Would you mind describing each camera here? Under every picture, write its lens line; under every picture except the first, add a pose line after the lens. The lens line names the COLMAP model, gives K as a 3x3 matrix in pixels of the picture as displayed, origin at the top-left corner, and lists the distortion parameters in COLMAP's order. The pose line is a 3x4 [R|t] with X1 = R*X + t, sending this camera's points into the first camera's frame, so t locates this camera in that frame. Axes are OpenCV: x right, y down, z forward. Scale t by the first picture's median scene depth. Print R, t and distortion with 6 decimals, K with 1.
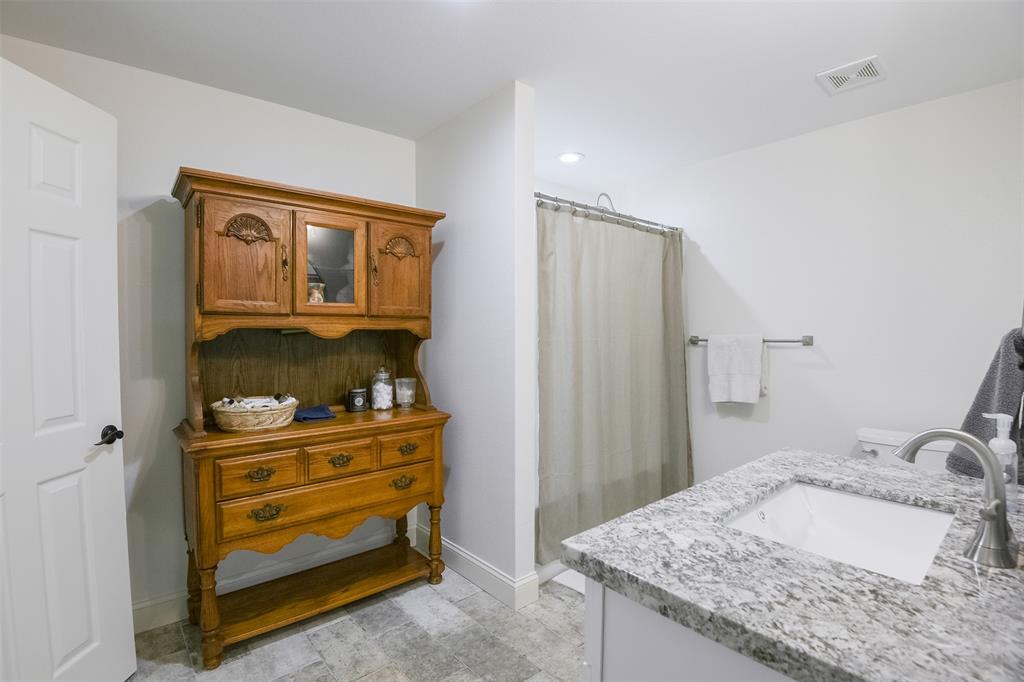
lens RADIAL K [[496.9, 0, 510.0], [0, 496.9, 335.9], [0, 0, 1]] dist [-0.003466, -0.000584]
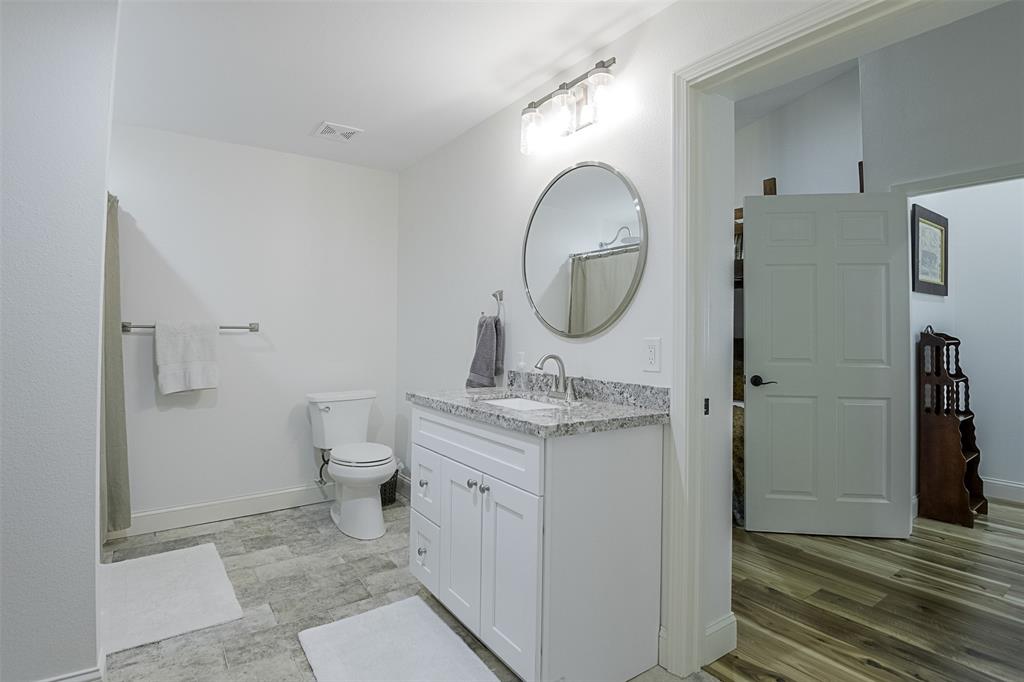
lens RADIAL K [[495.9, 0, 508.8], [0, 495.9, 337.9], [0, 0, 1]] dist [0.001253, -0.000215]
pose [[0.091839, -0.003083, 0.995769, -0.487754], [0.010378, 0.999944, 0.002139, 0.037714], [-0.995720, 0.010137, 0.091866, 0.303883]]
